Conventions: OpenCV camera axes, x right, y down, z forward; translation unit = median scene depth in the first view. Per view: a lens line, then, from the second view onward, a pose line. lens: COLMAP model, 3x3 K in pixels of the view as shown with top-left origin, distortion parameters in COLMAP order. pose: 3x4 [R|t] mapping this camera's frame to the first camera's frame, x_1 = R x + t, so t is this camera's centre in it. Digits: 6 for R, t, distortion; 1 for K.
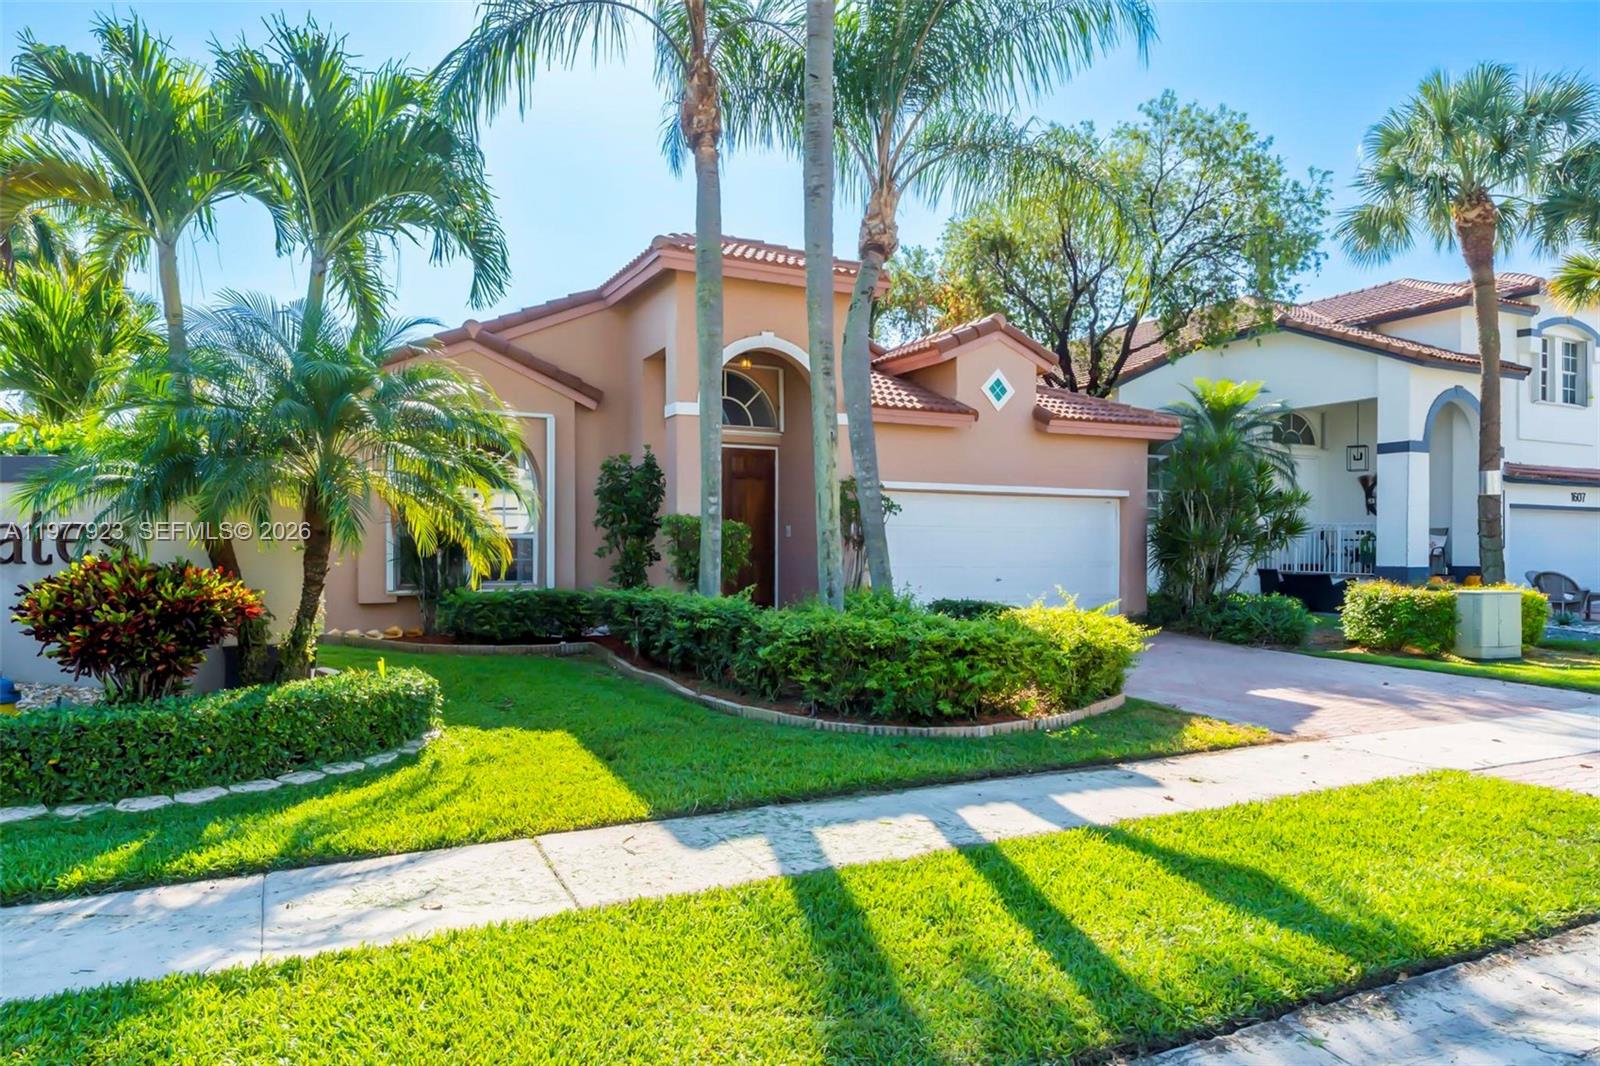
lens RADIAL K [[1014.4, 0, 800.0], [0, 1014.4, 533.0], [0, 0, 1]] dist [0.000852, -0.002347]
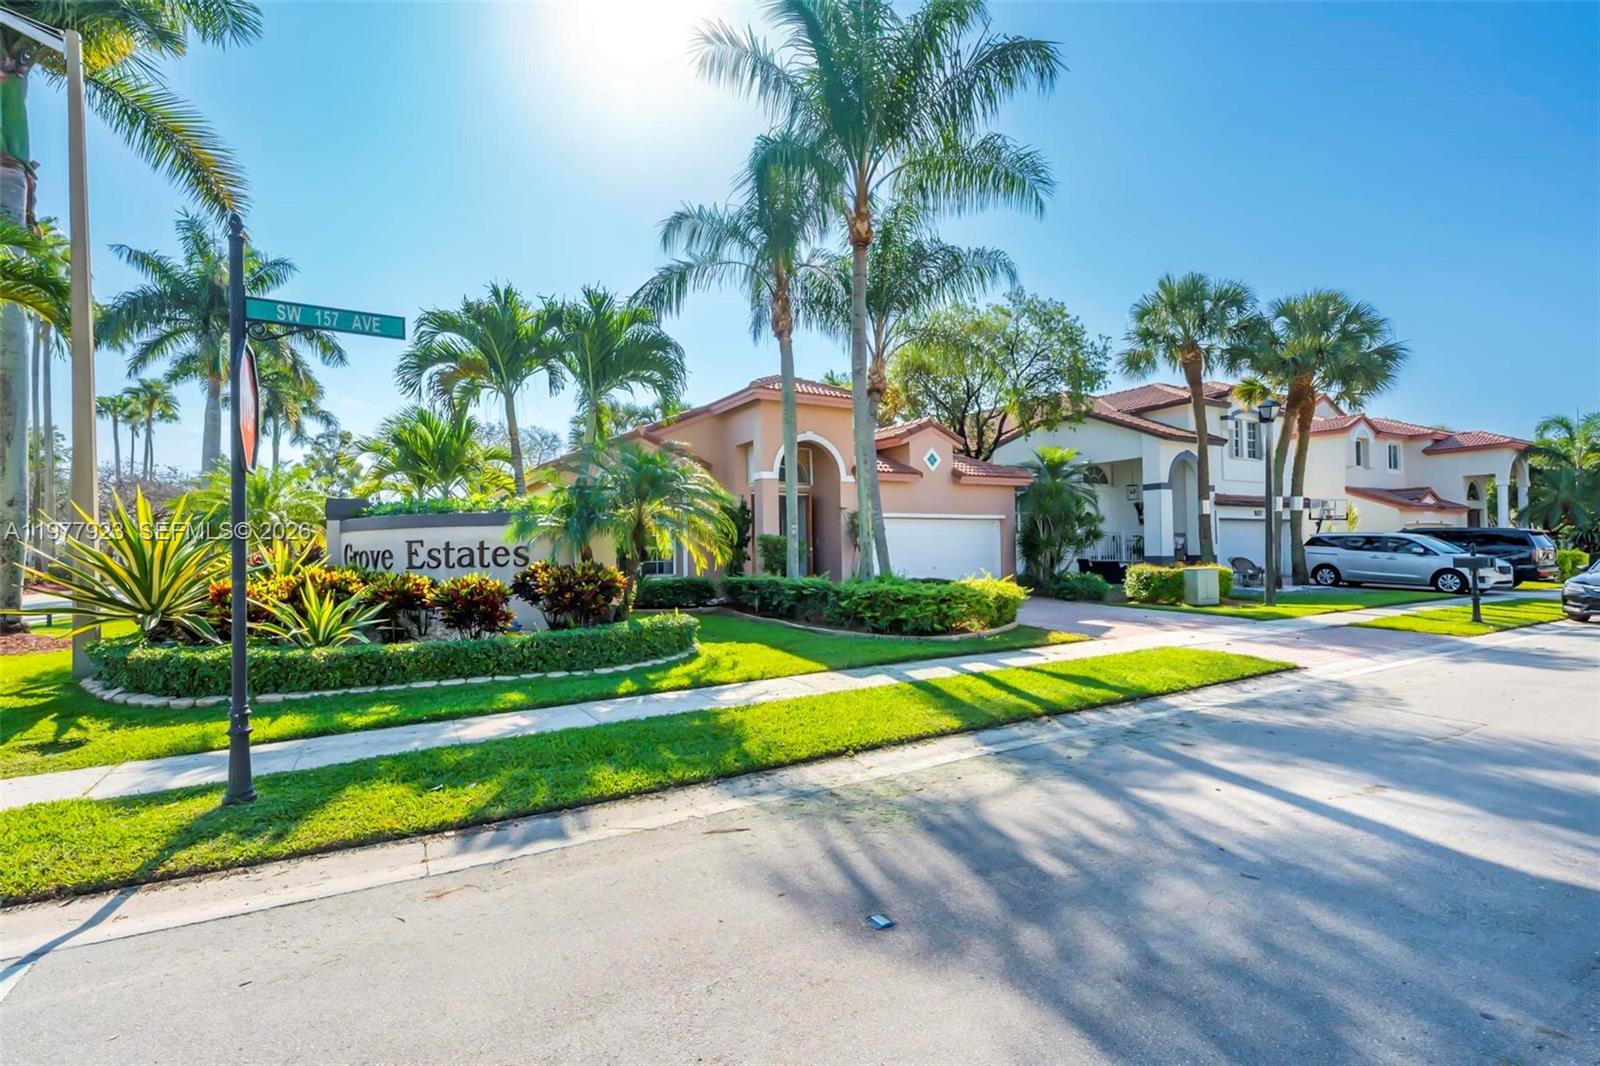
lens RADIAL K [[750.8, 0, 799.3], [0, 750.8, 515.4], [0, 0, 1]] dist [-0.001011, -0.000018]
pose [[0.997098, -0.015580, 0.074524, -0.132290], [0.018061, 0.999301, -0.032732, -0.005794], [-0.073962, 0.033983, 0.996682, -0.276044]]
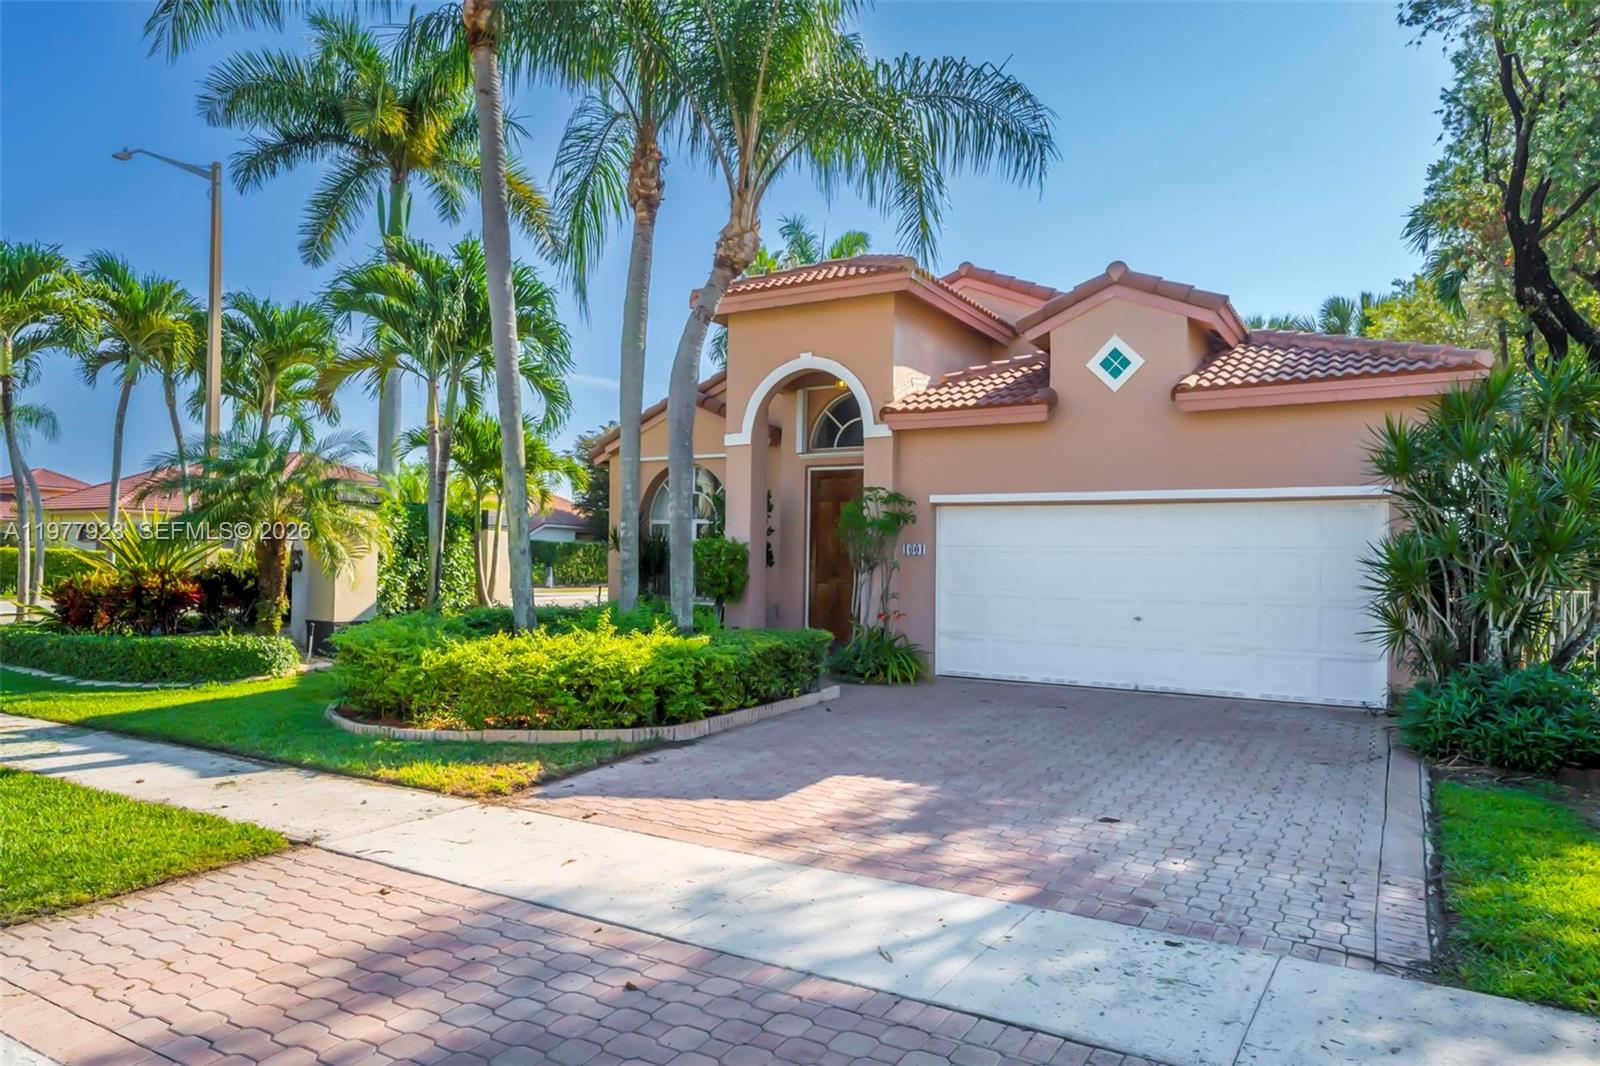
lens RADIAL K [[1014.4, 0, 800.0], [0, 1014.4, 533.0], [0, 0, 1]] dist [0.000852, -0.002347]
pose [[0.539049, -0.023210, -0.841955, 0.691458], [-0.001635, 0.999590, -0.028602, 0.005430], [0.842273, 0.016794, 0.538790, 0.401287]]
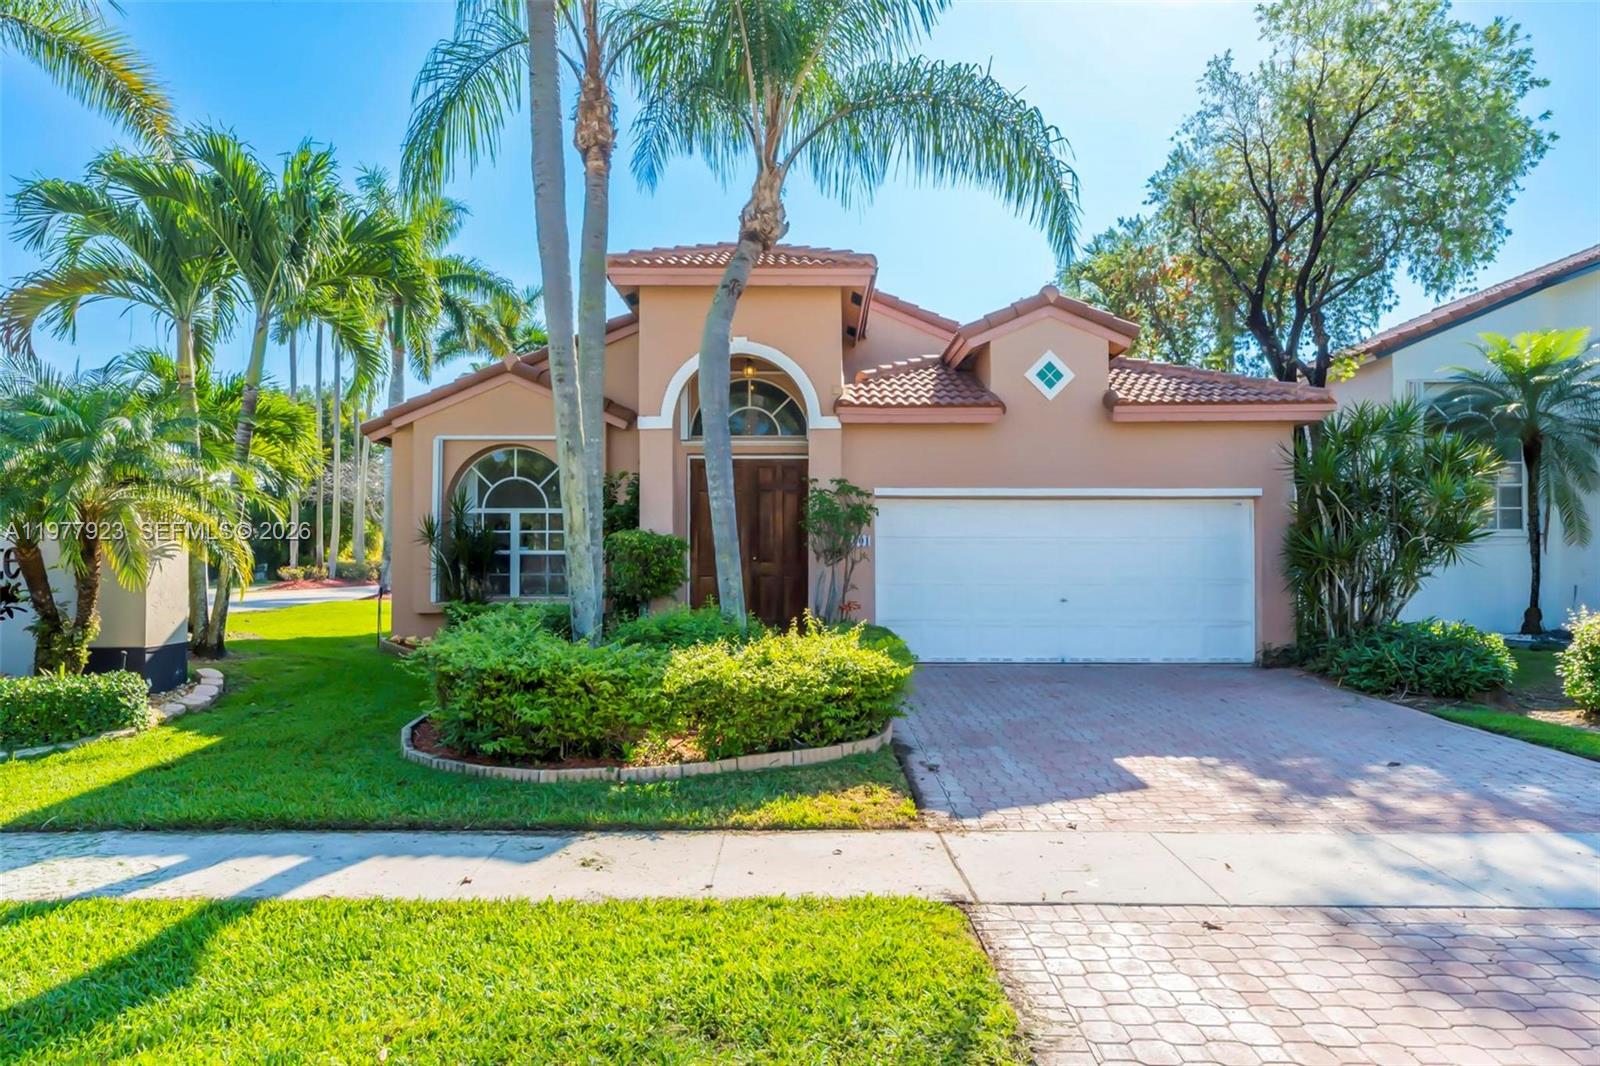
lens RADIAL K [[1005.3, 0, 801.4], [0, 1005.3, 521.5], [0, 0, 1]] dist [0.003190, 0.003025]
pose [[0.891291, -0.021297, -0.452931, 0.385050], [0.010674, 0.999605, -0.025997, 0.000289], [0.453306, 0.018336, 0.891167, 0.160528]]
